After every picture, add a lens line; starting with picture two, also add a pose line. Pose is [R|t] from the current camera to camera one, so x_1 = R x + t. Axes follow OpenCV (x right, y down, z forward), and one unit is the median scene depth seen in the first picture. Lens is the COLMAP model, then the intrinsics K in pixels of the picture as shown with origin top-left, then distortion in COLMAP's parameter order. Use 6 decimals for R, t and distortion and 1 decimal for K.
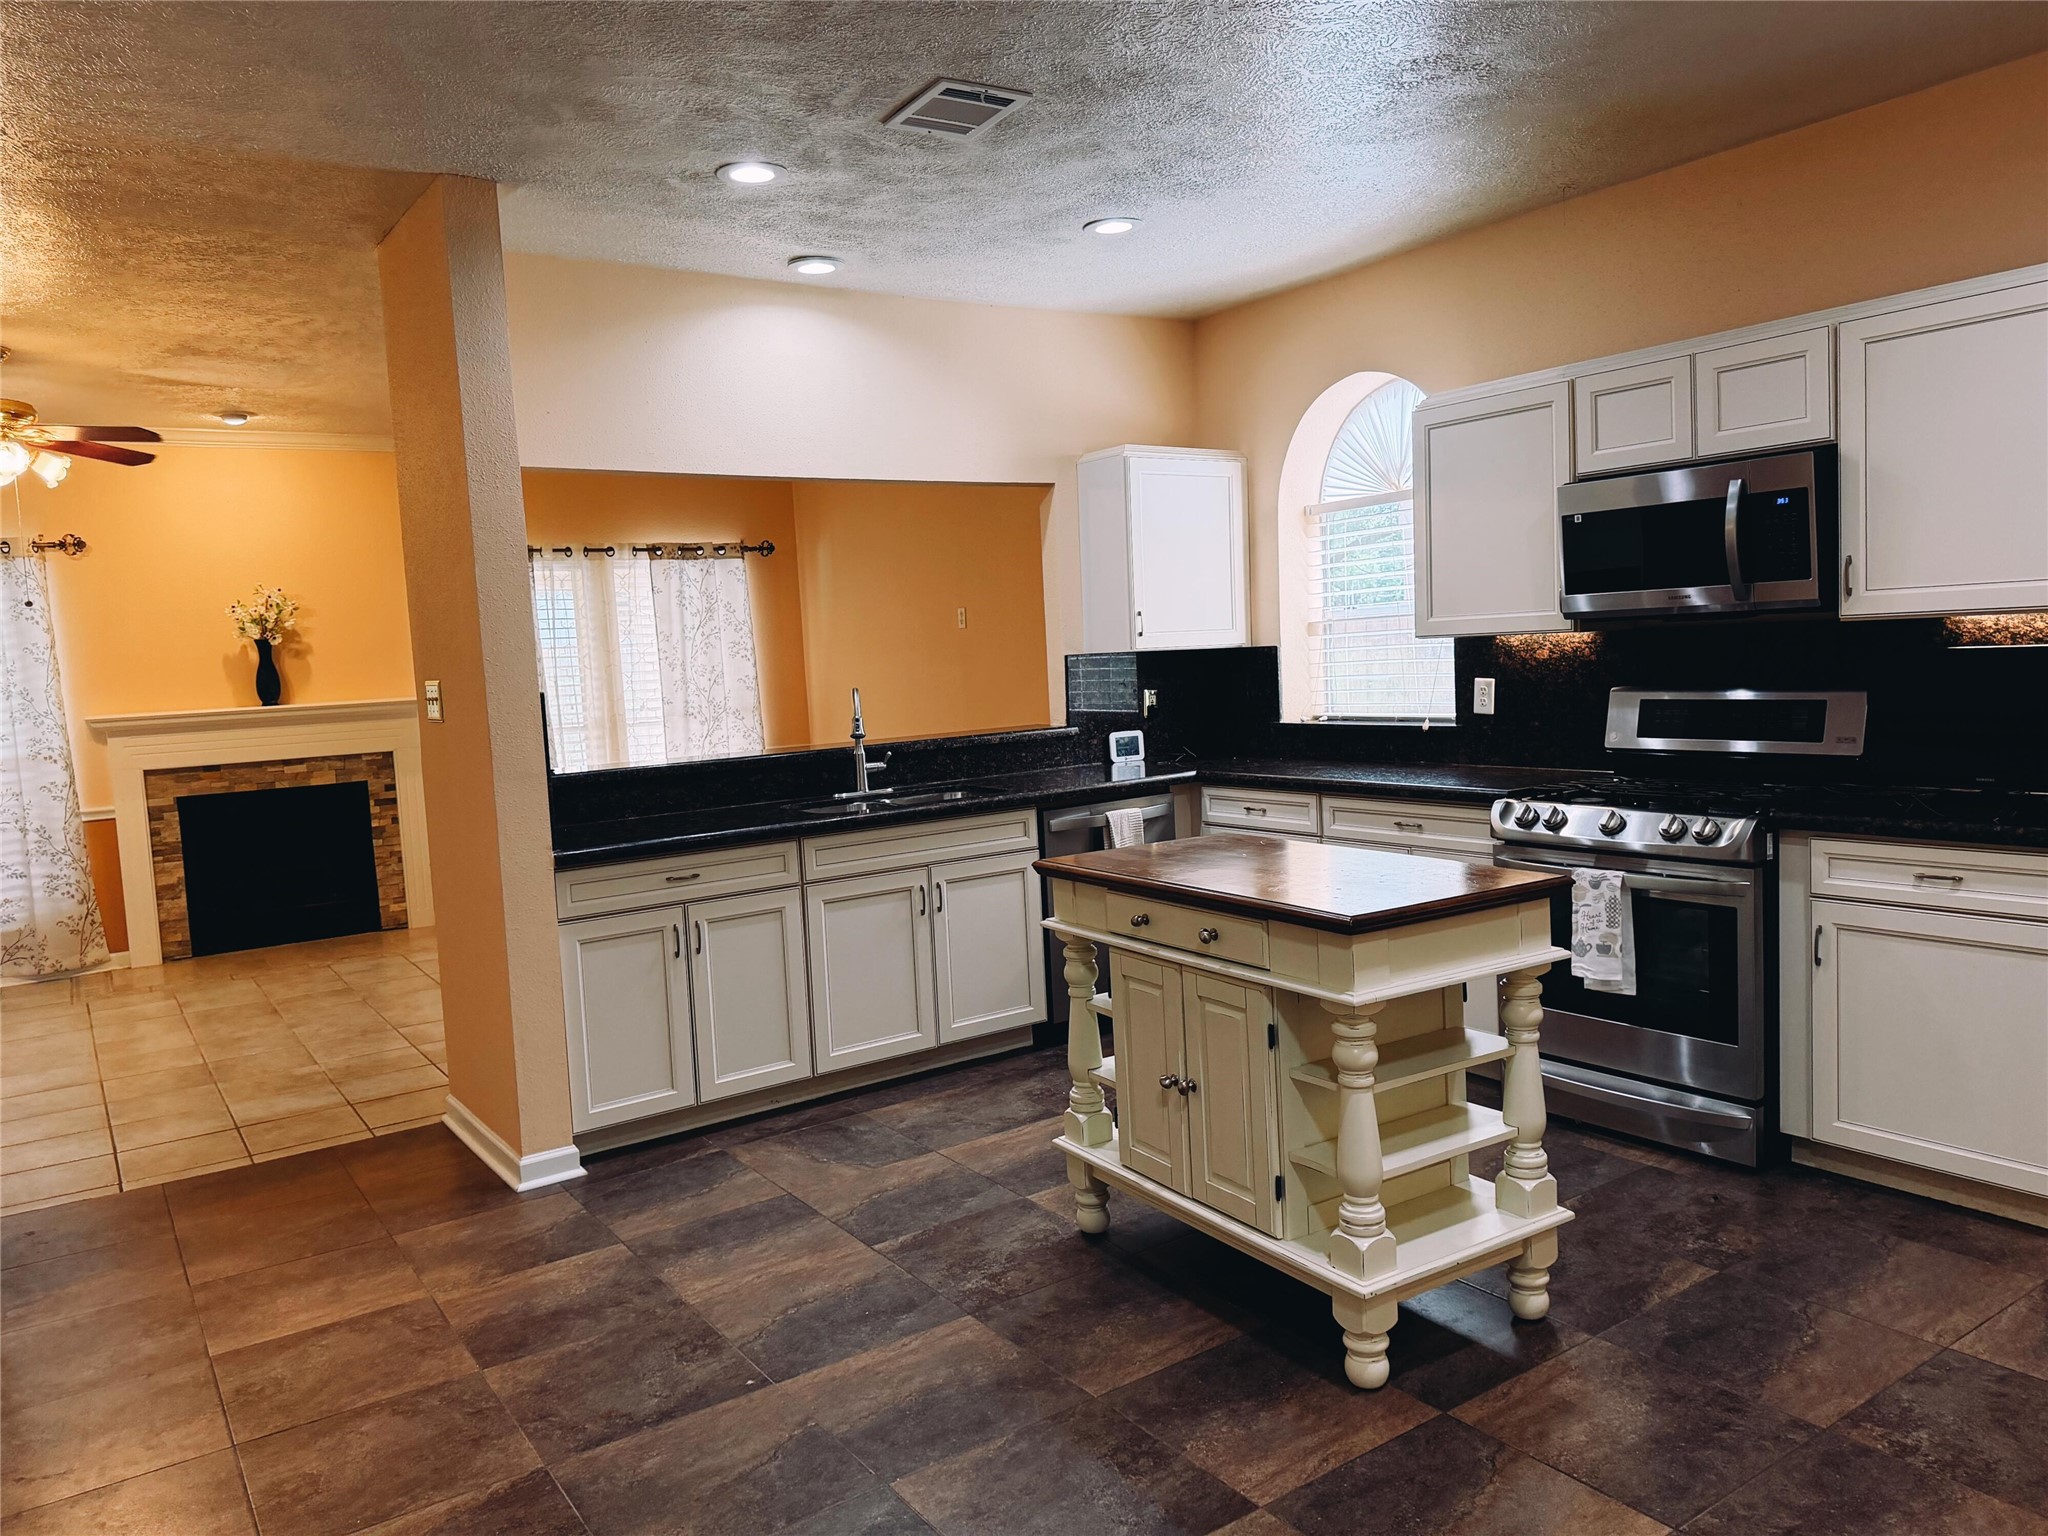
lens RADIAL K [[1447.8, 0, 1024.0], [0, 1447.8, 768.0], [0, 0, 1]] dist [-0.006033, -0.010816]
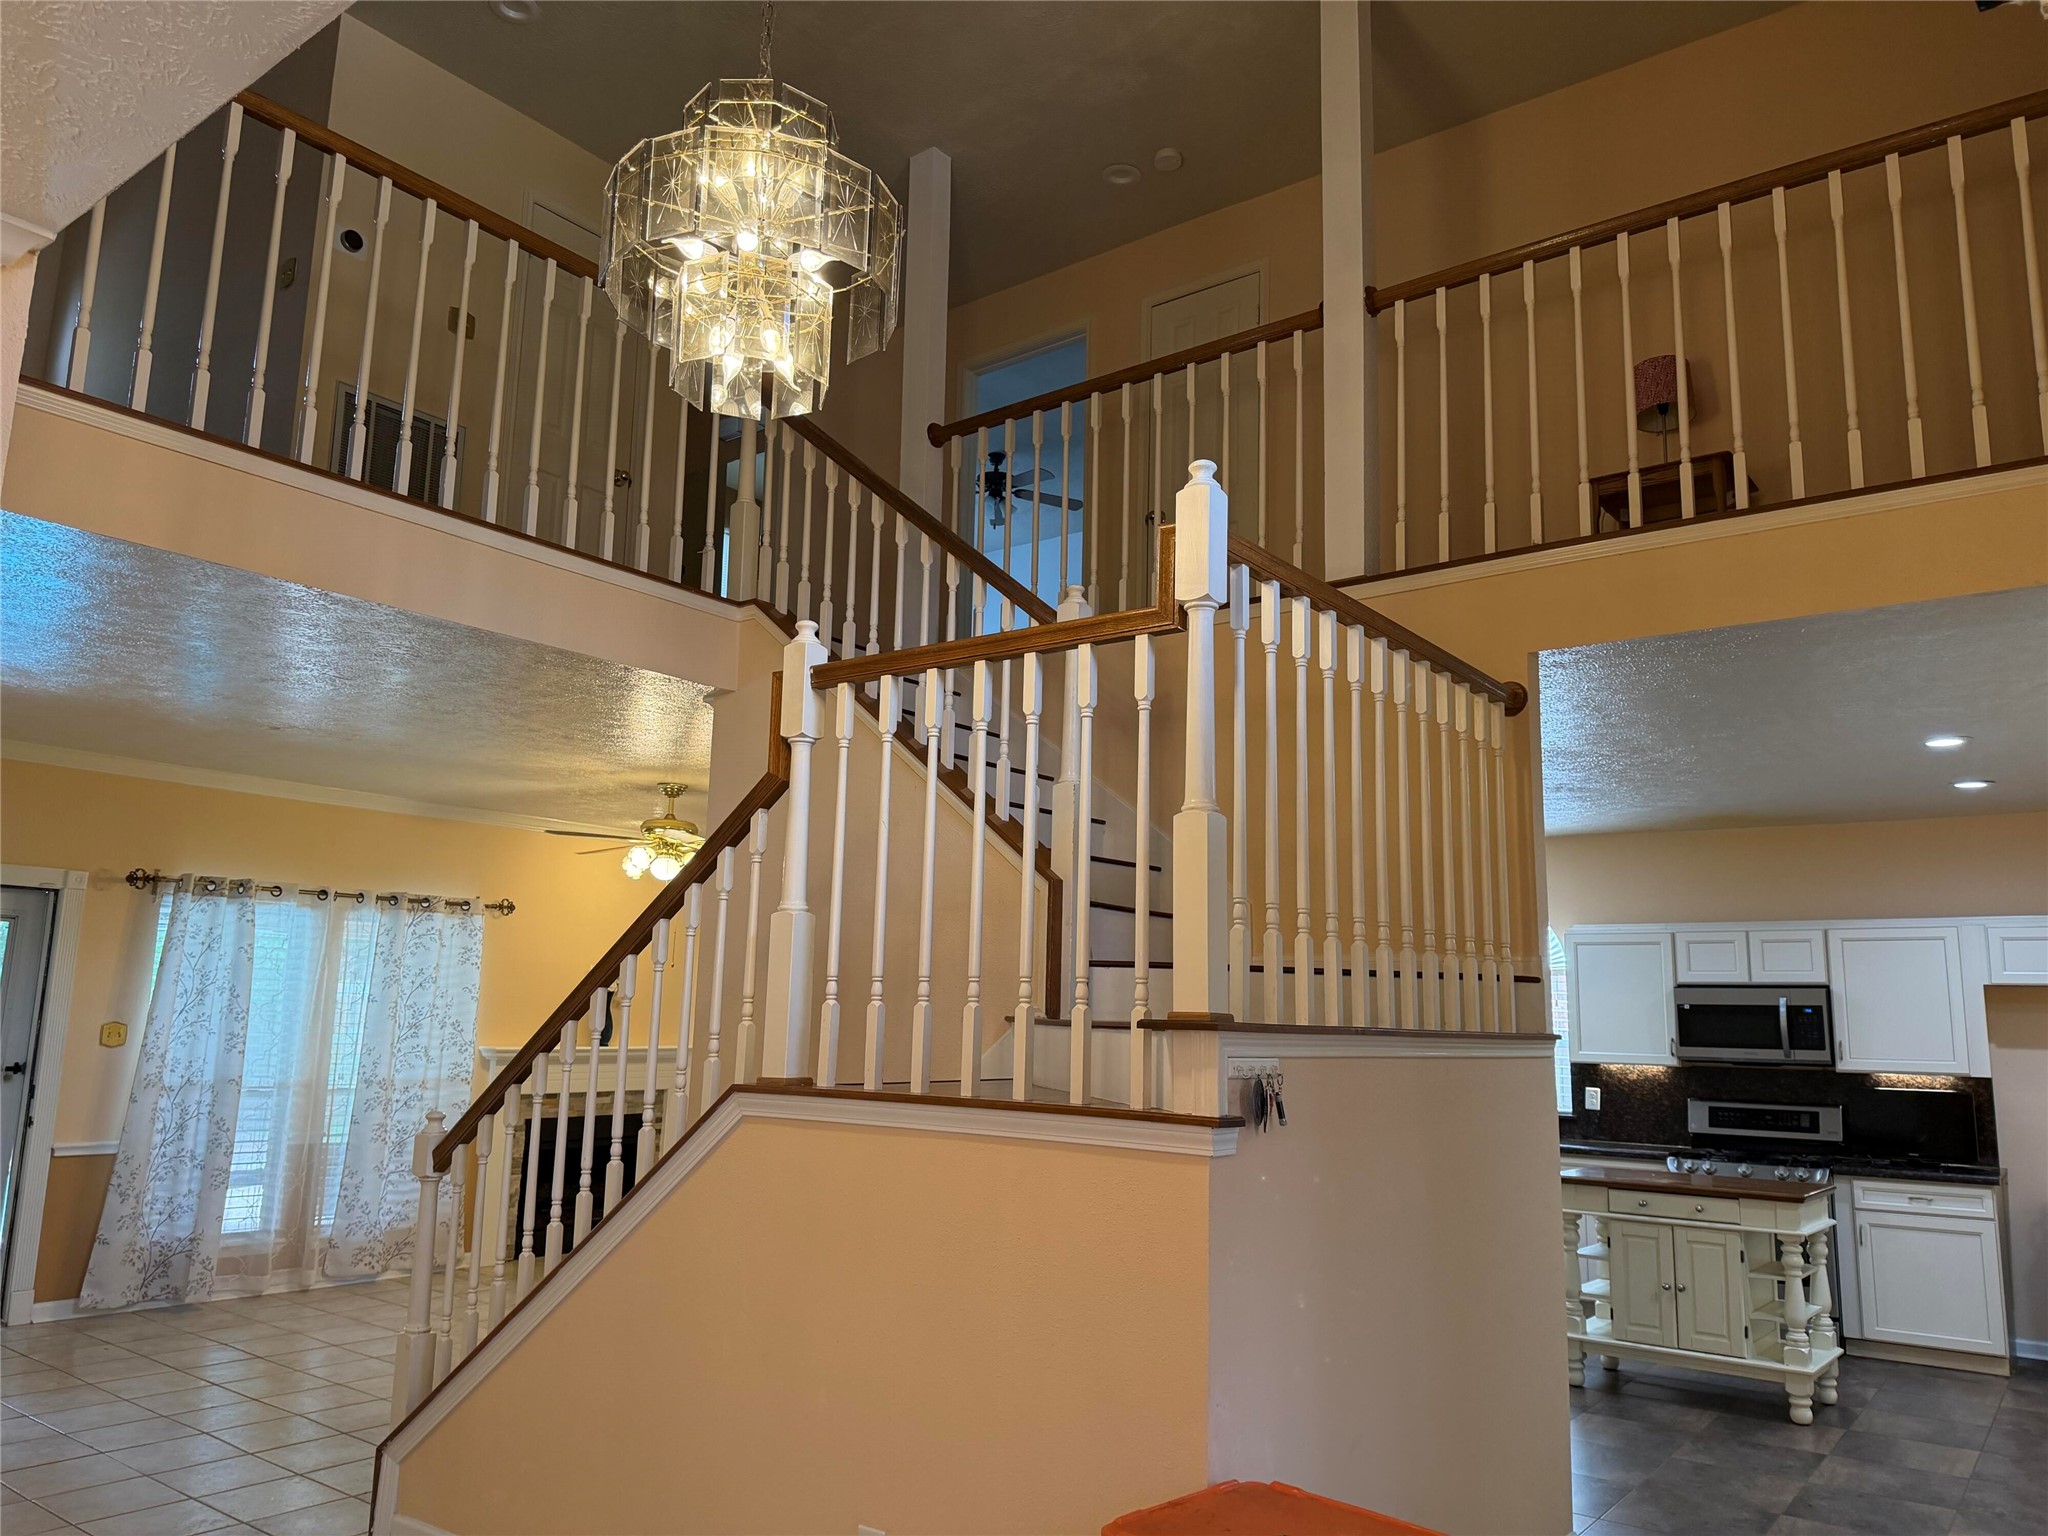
lens RADIAL K [[1447.8, 0, 1024.0], [0, 1447.8, 768.0], [0, 0, 1]] dist [-0.006033, -0.010816]
pose [[0.947543, 0.125680, 0.293881, -0.621938], [-0.045881, 0.963409, -0.264079, 0.039575], [-0.316317, 0.236743, 0.918638, -0.323478]]
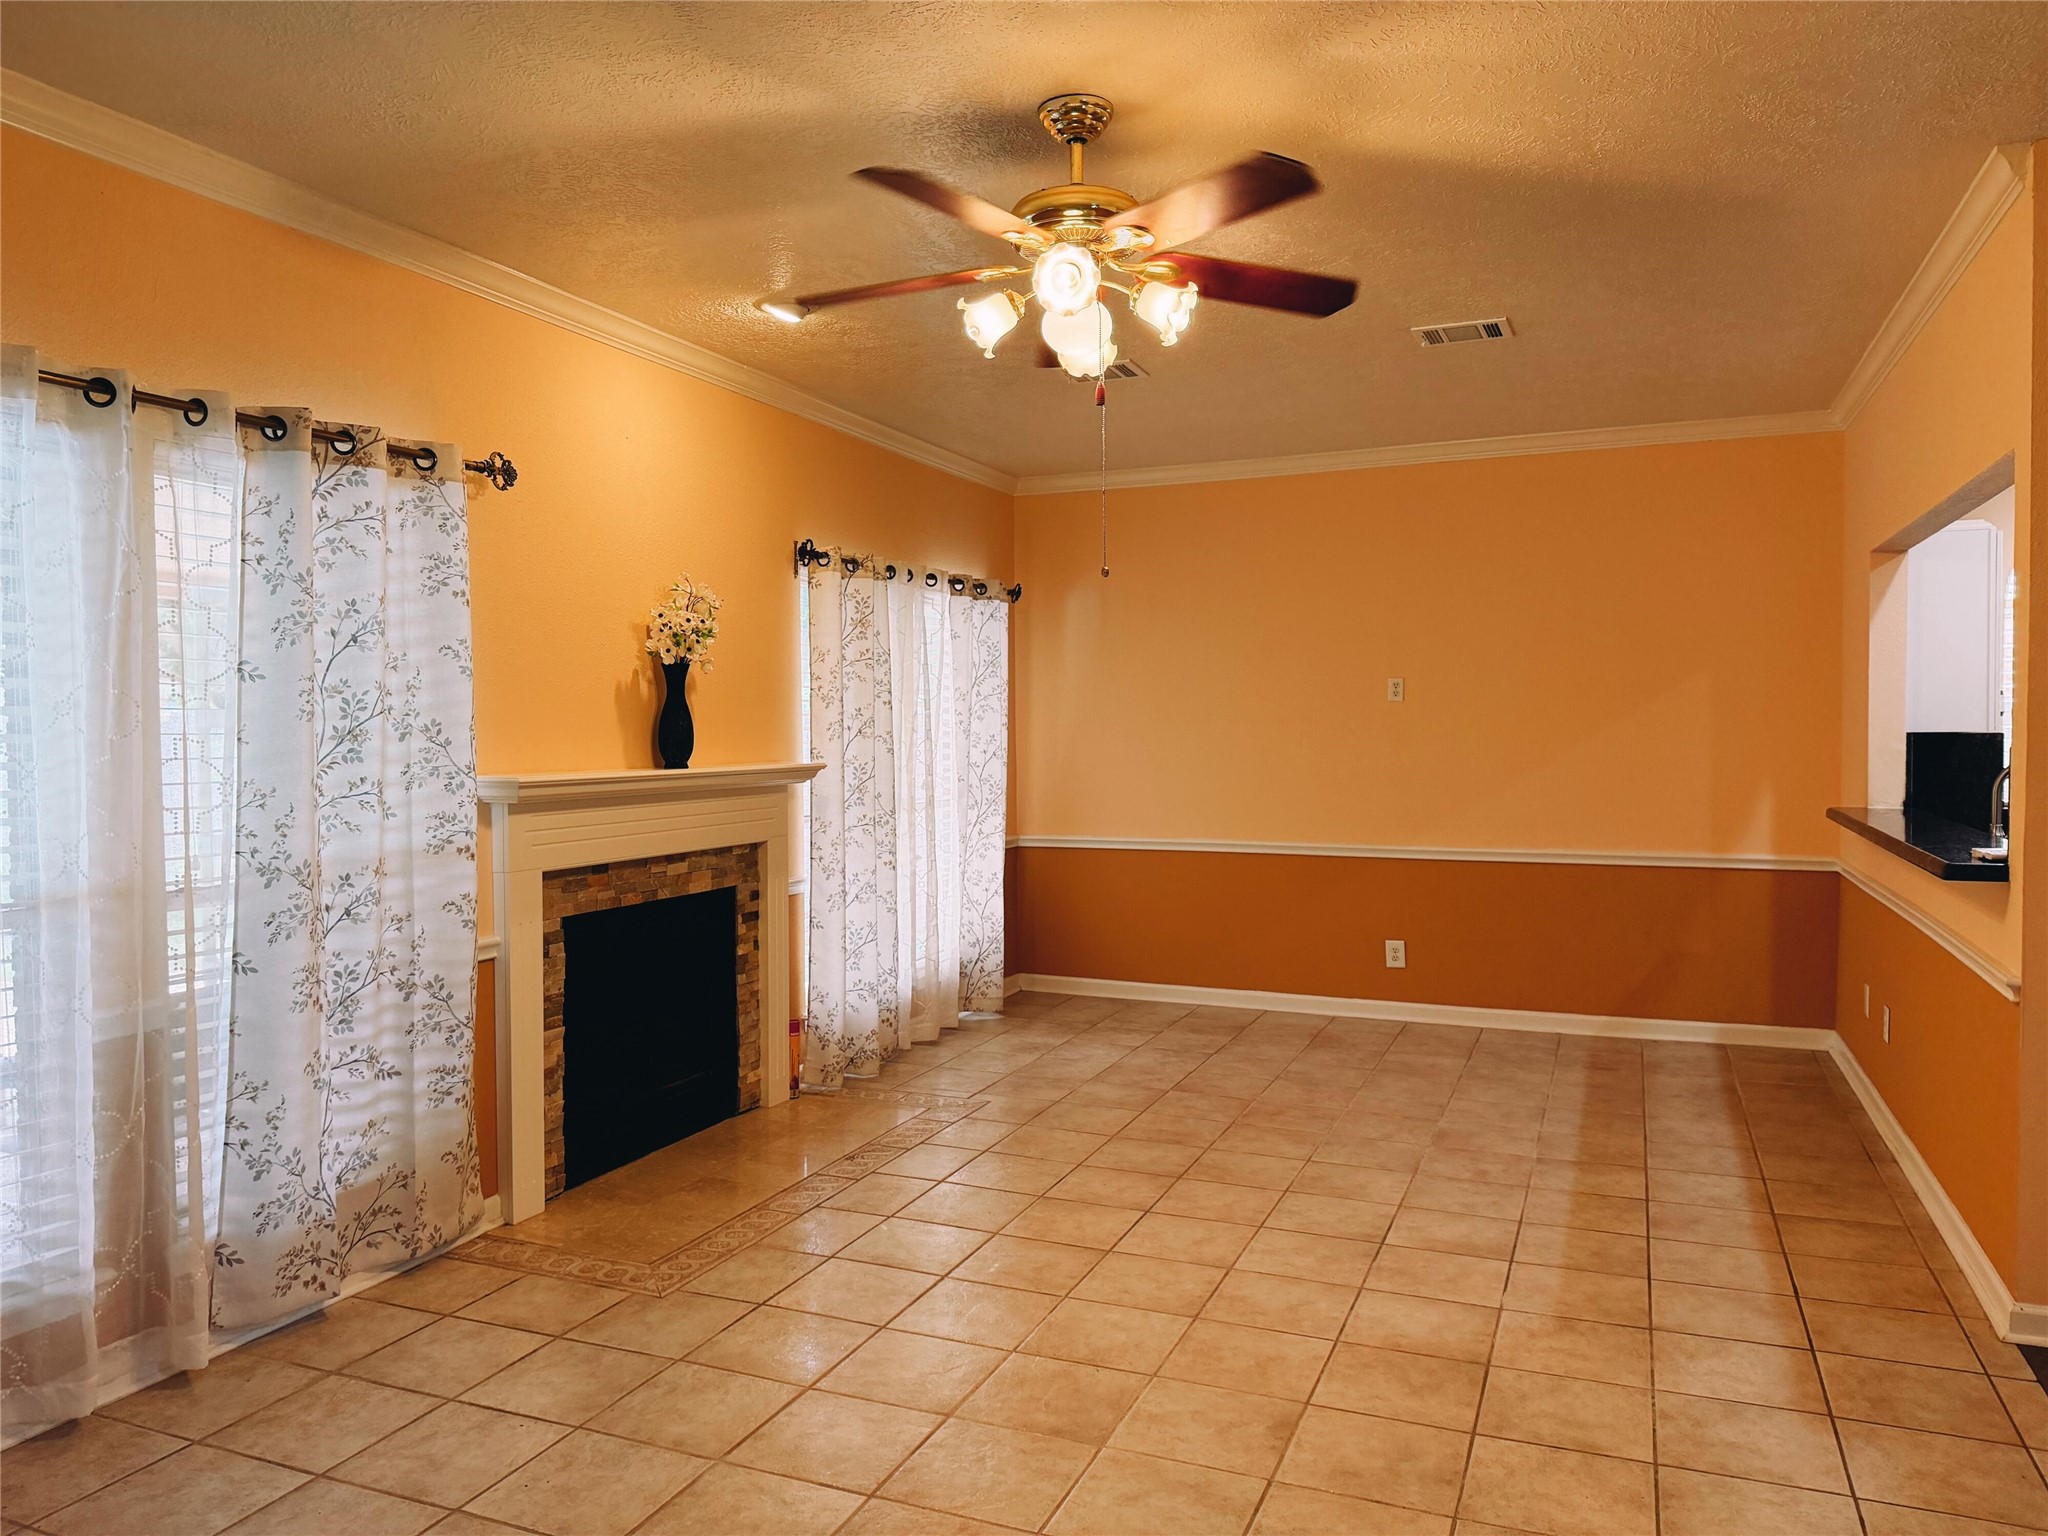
lens RADIAL K [[1429.4, 0, 1024.0], [0, 1429.4, 768.0], [0, 0, 1]] dist [-0.014405, -0.005511]
pose [[0.834823, 0.025718, 0.549917, -0.797358], [0.015028, 0.997471, -0.069463, 0.002824], [-0.550313, 0.066254, 0.832326, 0.432126]]
